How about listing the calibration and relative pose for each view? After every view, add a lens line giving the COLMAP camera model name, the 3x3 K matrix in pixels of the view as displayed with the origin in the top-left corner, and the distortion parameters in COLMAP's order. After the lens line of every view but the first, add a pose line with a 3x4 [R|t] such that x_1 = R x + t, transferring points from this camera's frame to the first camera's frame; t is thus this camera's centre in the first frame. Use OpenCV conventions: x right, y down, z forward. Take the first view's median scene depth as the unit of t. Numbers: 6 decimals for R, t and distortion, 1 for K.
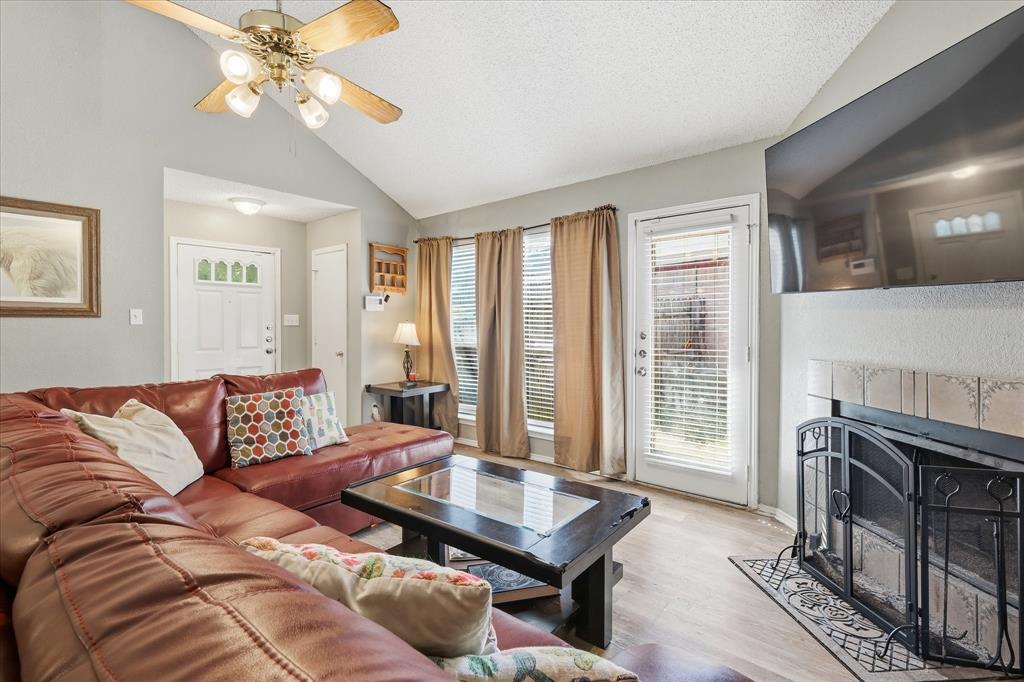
lens RADIAL K [[473.1, 0, 513.8], [0, 473.1, 327.9], [0, 0, 1]] dist [0.000120, -0.000385]
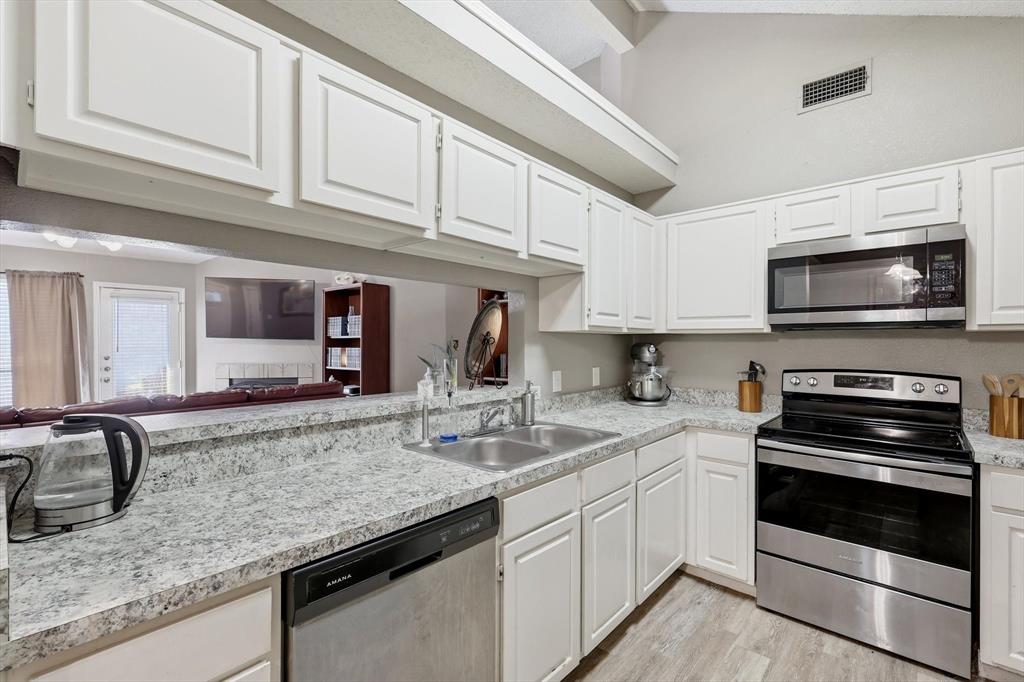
lens RADIAL K [[457.9, 0, 512.0], [0, 457.9, 341.0], [0, 0, 1]] dist [0.003042, 0.000263]
pose [[0.037475, 0.004367, 0.999288, -1.264381], [0.005992, 0.999971, -0.004594, -0.024628], [-0.999280, 0.006160, 0.037448, -0.476656]]
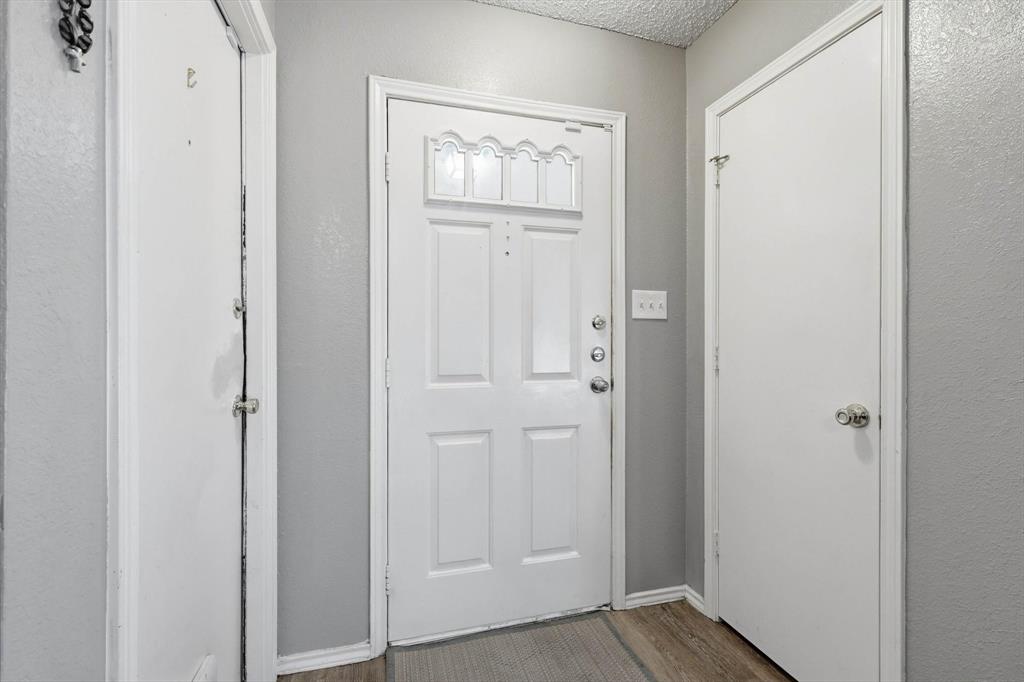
lens RADIAL K [[457.9, 0, 512.0], [0, 457.9, 341.0], [0, 0, 1]] dist [0.003042, 0.000263]
pose [[0.826982, 0.005913, -0.562197, -0.556613], [-0.006036, 0.999980, 0.001638, 0.020019], [0.562195, 0.002039, 0.827002, 0.995283]]
